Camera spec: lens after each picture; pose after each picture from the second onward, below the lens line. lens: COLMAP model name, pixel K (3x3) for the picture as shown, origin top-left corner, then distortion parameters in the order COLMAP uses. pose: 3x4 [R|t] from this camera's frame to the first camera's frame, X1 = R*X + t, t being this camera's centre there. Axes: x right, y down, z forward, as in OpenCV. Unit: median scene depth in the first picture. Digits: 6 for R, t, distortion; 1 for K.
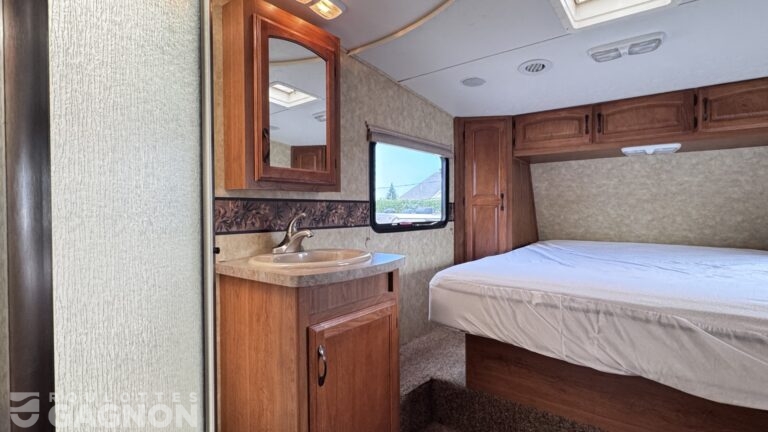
lens RADIAL K [[376.3, 0, 381.1], [0, 376.3, 216.1], [0, 0, 1]] dist [-0.001600, -0.000380]
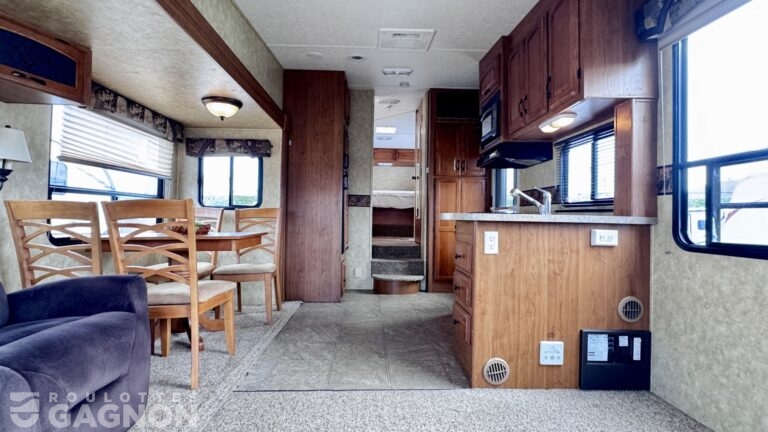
lens RADIAL K [[376.3, 0, 381.1], [0, 376.3, 216.1], [0, 0, 1]] dist [-0.001600, -0.000380]
pose [[0.763842, 0.019255, 0.645116, -1.520549], [-0.009876, 0.999787, -0.018147, 0.357646], [-0.645328, 0.007490, 0.763869, -1.589872]]
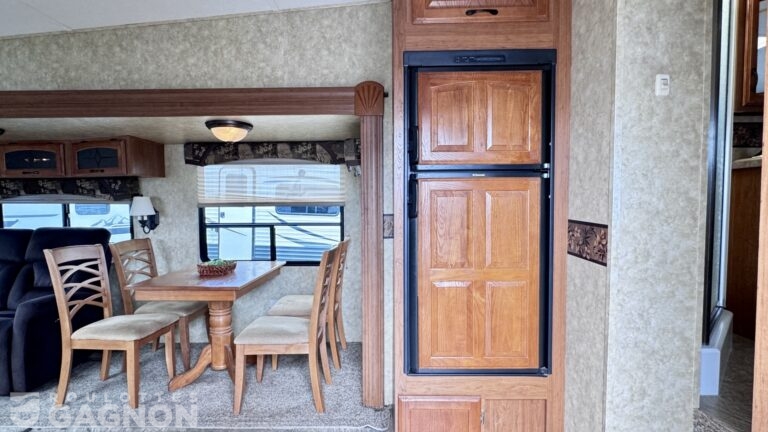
lens RADIAL K [[376.3, 0, 381.1], [0, 376.3, 216.1], [0, 0, 1]] dist [-0.001600, -0.000380]
pose [[0.610624, 0.035961, -0.791103, -0.013622], [-0.010537, 0.999249, 0.037289, 0.177999], [0.791850, -0.014434, 0.610545, -0.613425]]
